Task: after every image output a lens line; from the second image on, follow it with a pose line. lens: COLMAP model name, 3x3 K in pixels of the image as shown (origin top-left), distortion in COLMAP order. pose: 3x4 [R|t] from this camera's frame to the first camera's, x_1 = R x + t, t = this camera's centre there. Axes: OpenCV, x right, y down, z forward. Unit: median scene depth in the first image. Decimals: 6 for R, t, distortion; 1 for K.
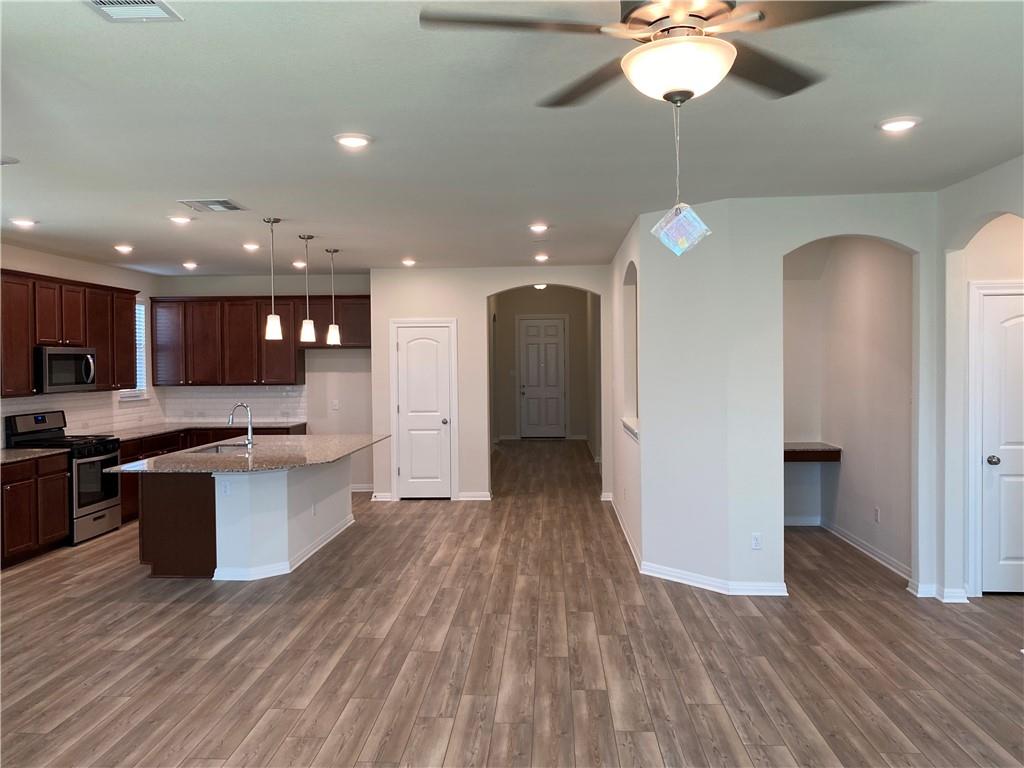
lens RADIAL K [[795.2, 0, 512.0], [0, 795.2, 384.0], [0, 0, 1]] dist [0.008497, 0.002643]
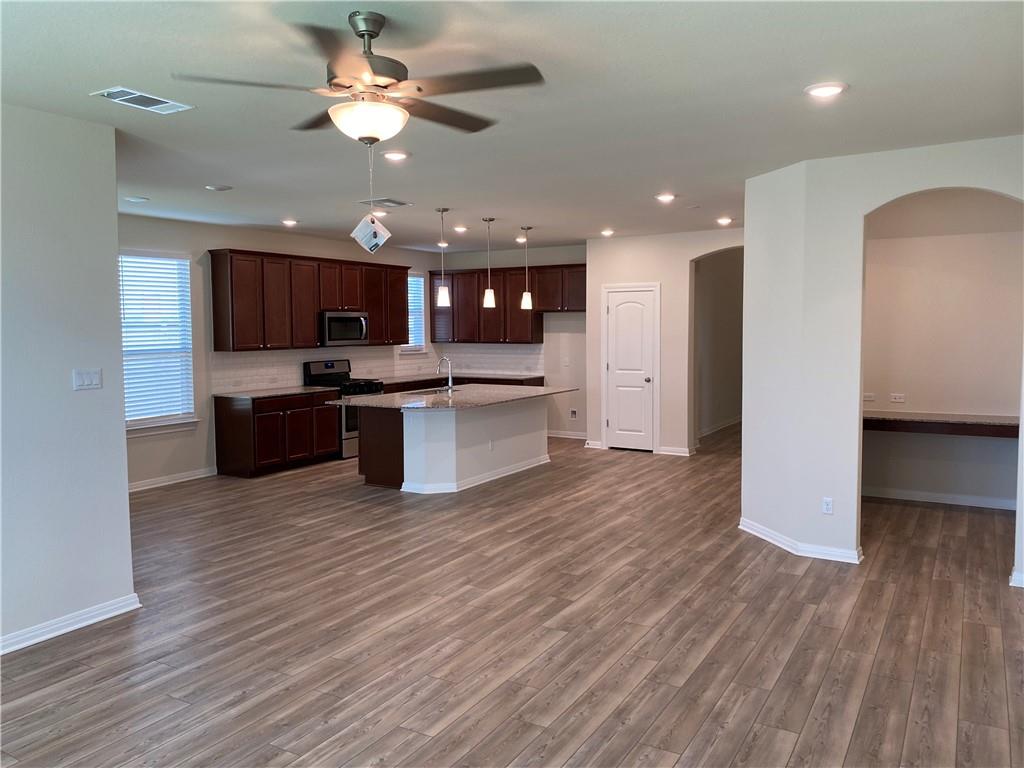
lens RADIAL K [[787.7, 0, 512.0], [0, 787.7, 384.0], [0, 0, 1]] dist [0.075340, -0.115620]
pose [[0.884893, 0.039104, -0.464151, 0.353400], [-0.015905, 0.998425, 0.053793, -0.001769], [0.465524, -0.040219, 0.884121, -0.049387]]
